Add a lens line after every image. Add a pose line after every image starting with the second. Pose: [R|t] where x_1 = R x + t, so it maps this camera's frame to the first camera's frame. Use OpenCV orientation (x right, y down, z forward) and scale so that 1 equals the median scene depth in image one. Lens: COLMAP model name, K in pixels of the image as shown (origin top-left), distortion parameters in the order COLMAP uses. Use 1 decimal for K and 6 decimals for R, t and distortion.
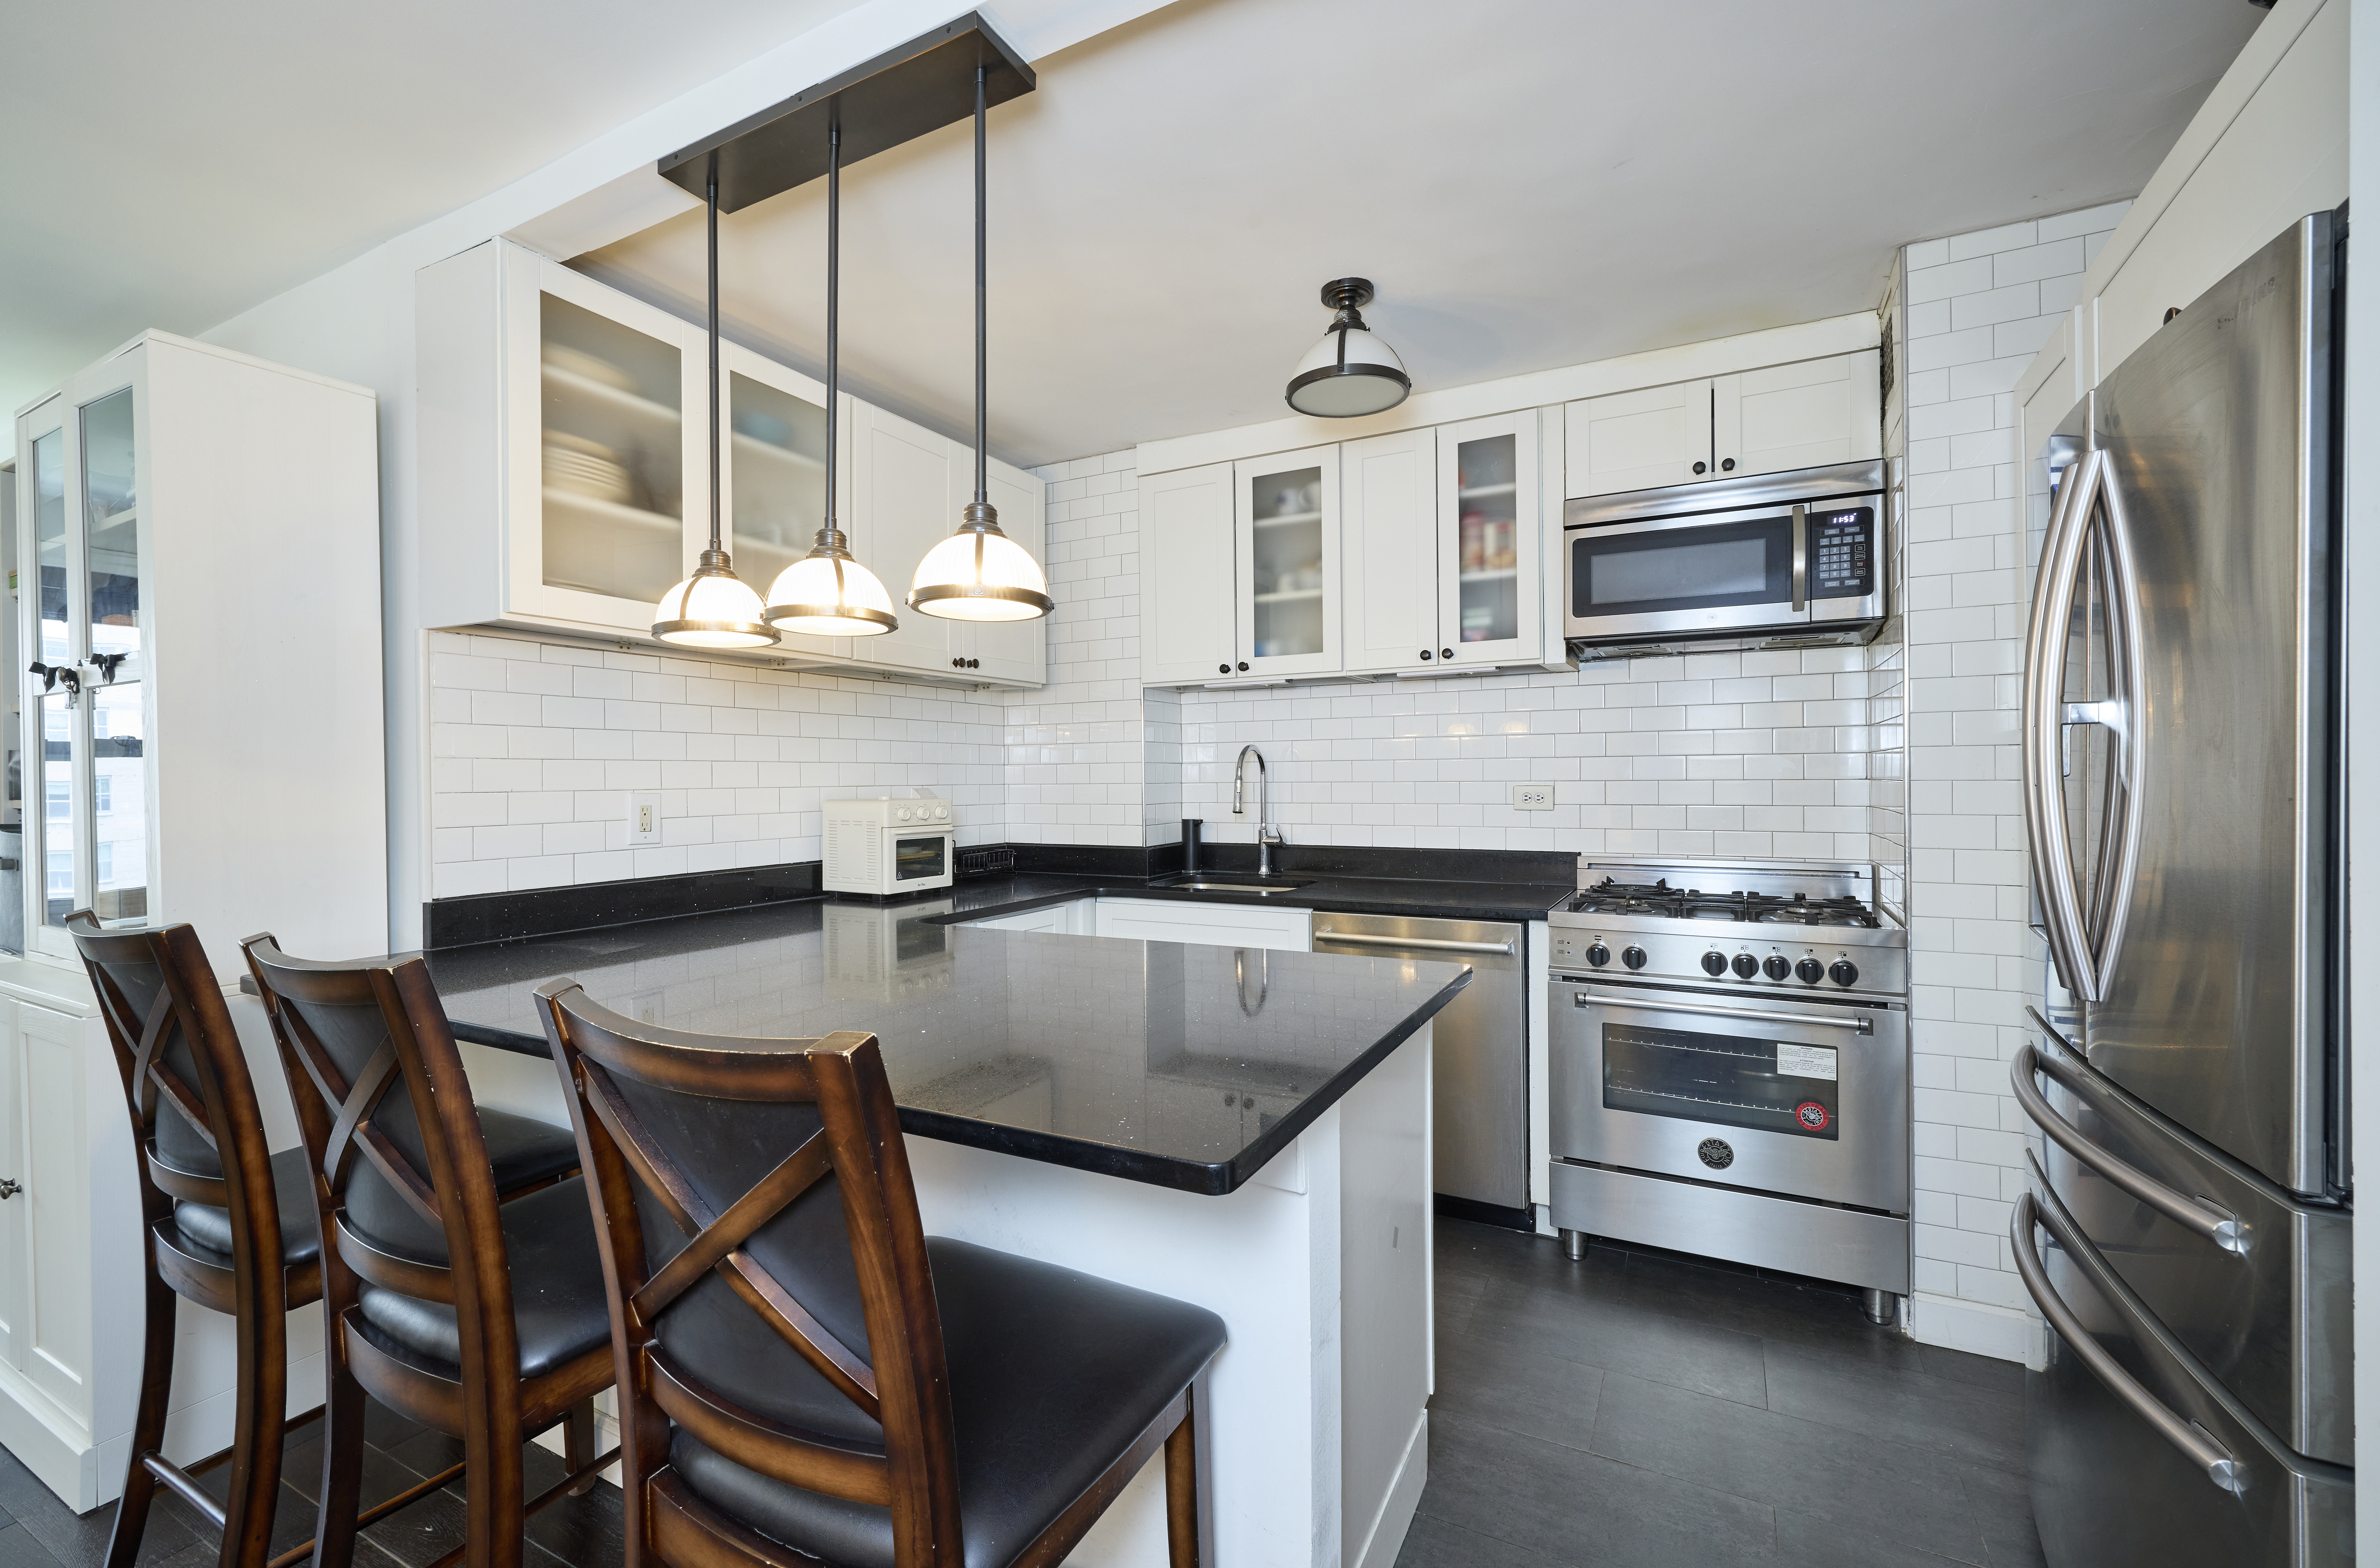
lens RADIAL K [[990.5, 0, 1193.2], [0, 990.5, 784.5], [0, 0, 1]] dist [0.004746, 0.000161]
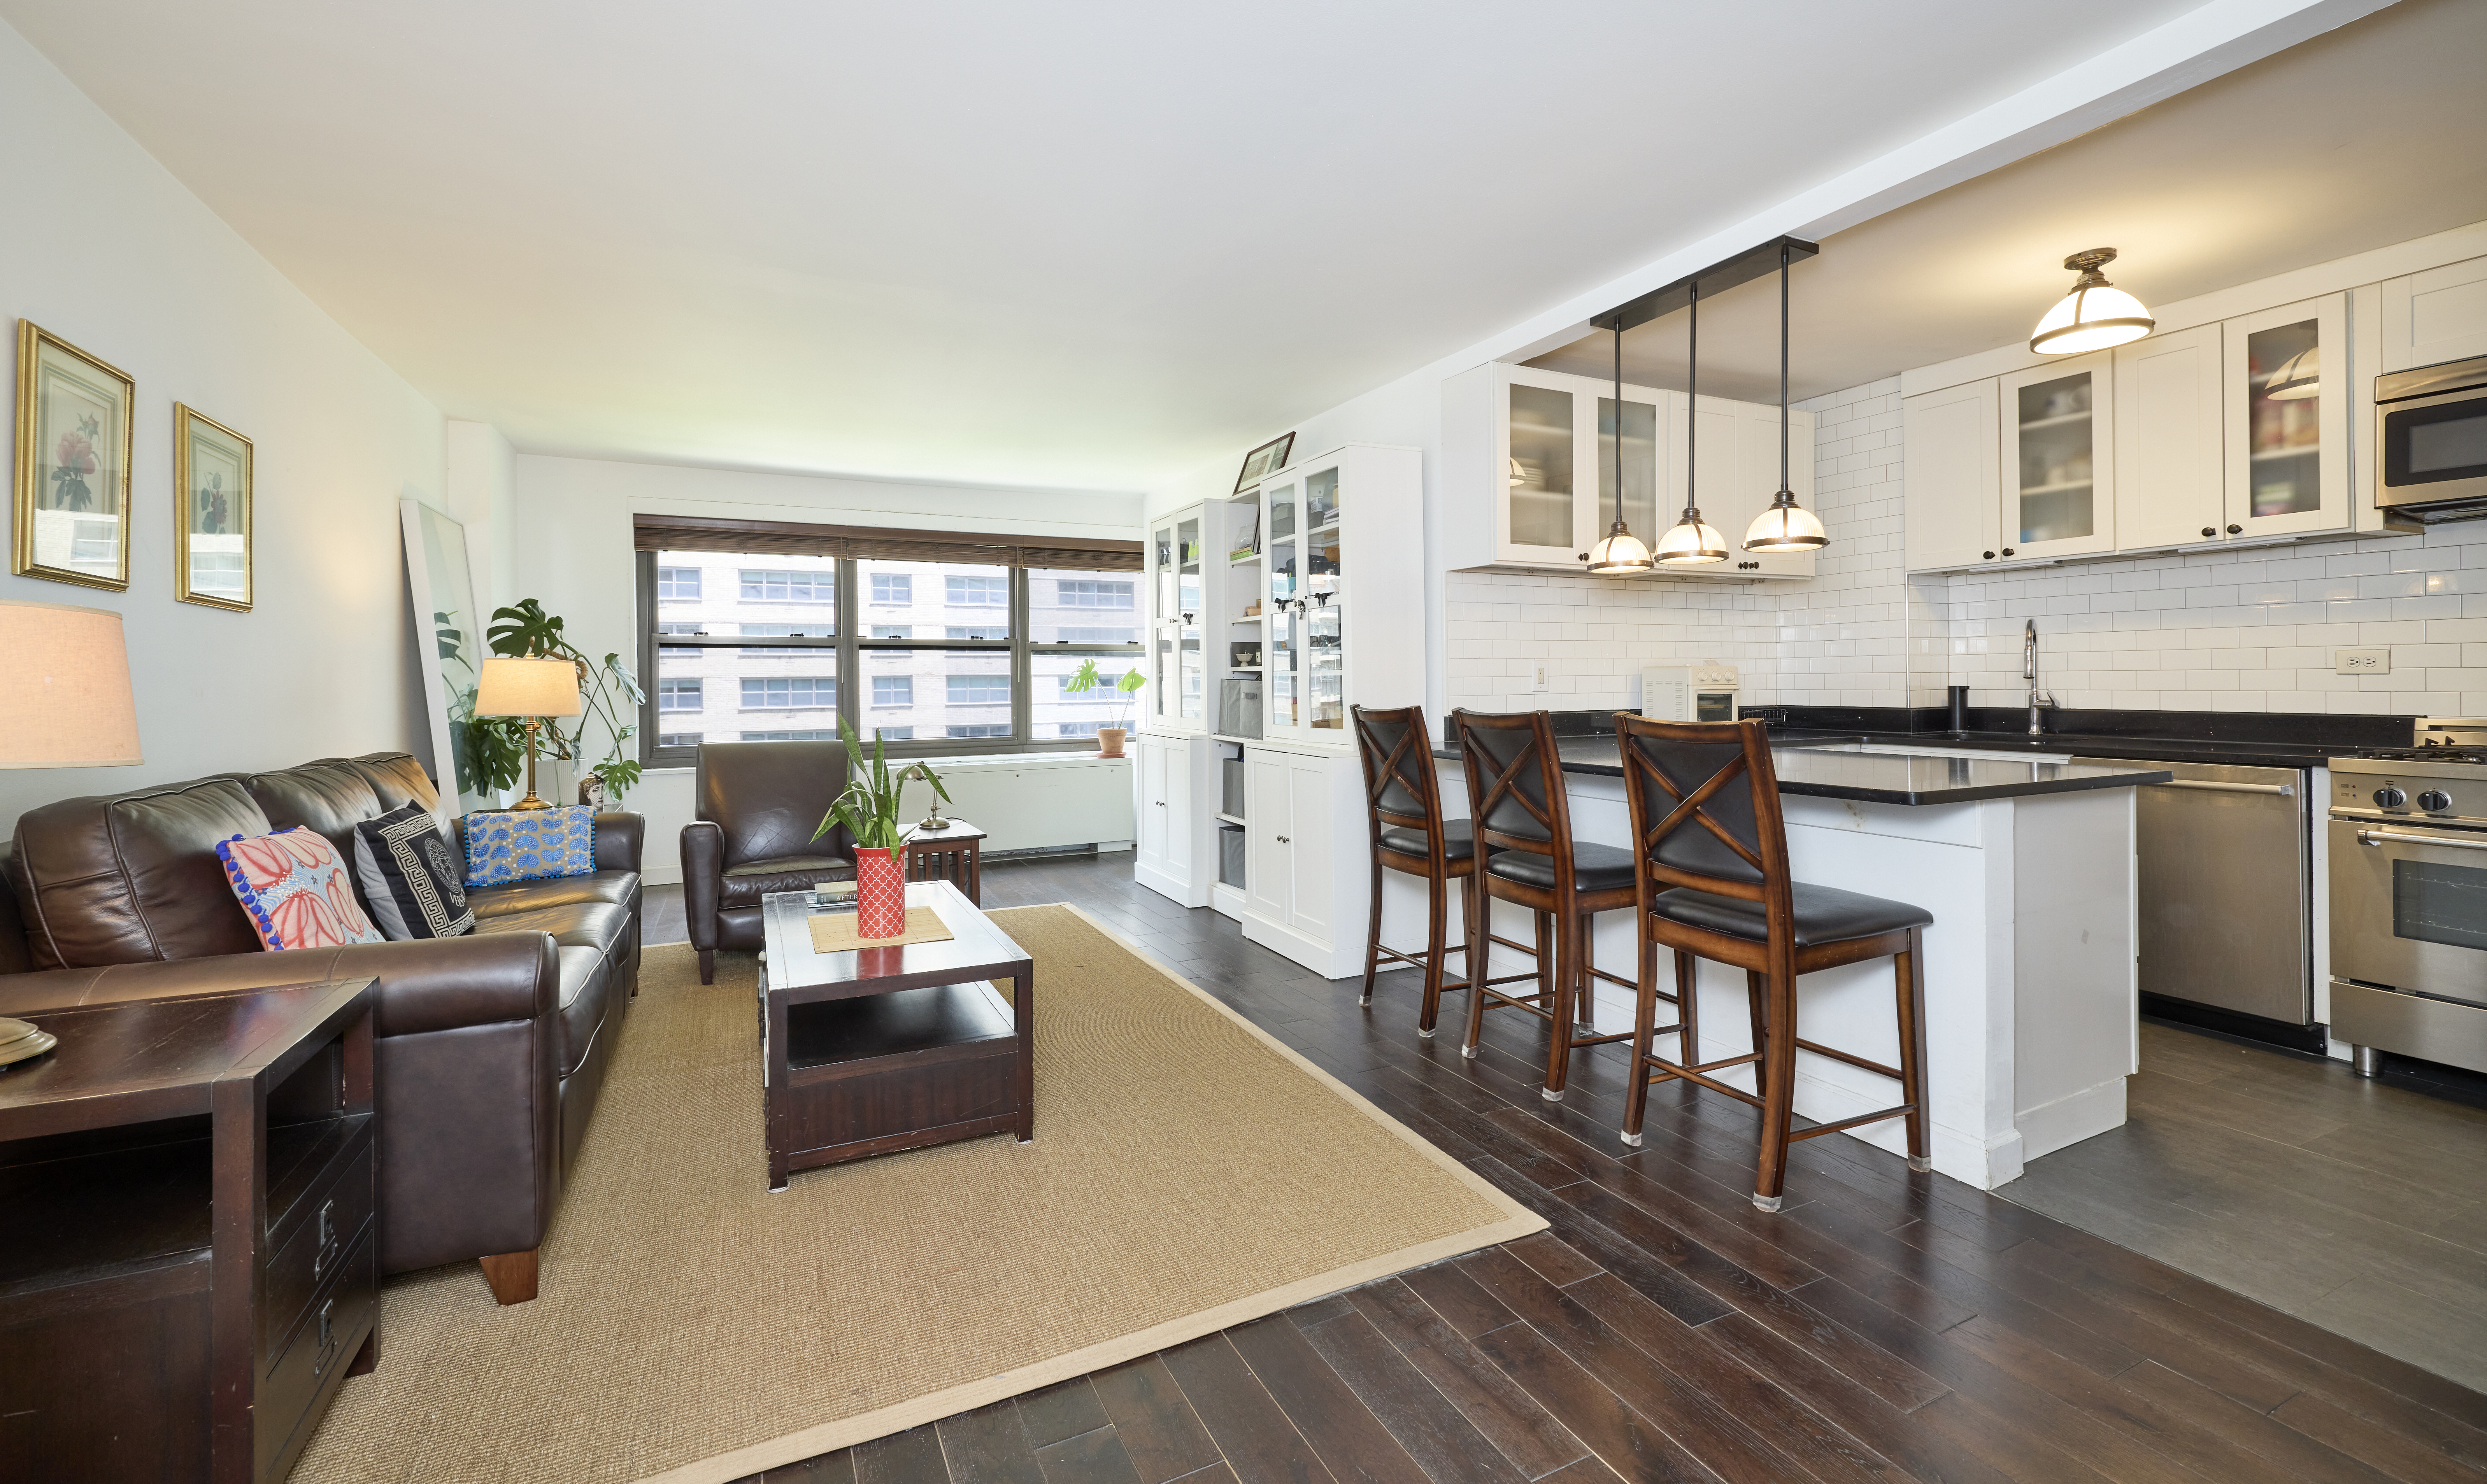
lens RADIAL K [[1052.6, 0, 1254.9], [0, 1052.6, 673.3], [0, 0, 1]] dist [0.013336, -0.000214]
pose [[0.810829, -0.002103, -0.585279, 0.069329], [-0.001807, 0.999980, -0.006096, 0.036128], [0.585280, 0.006001, 0.810809, -0.586798]]
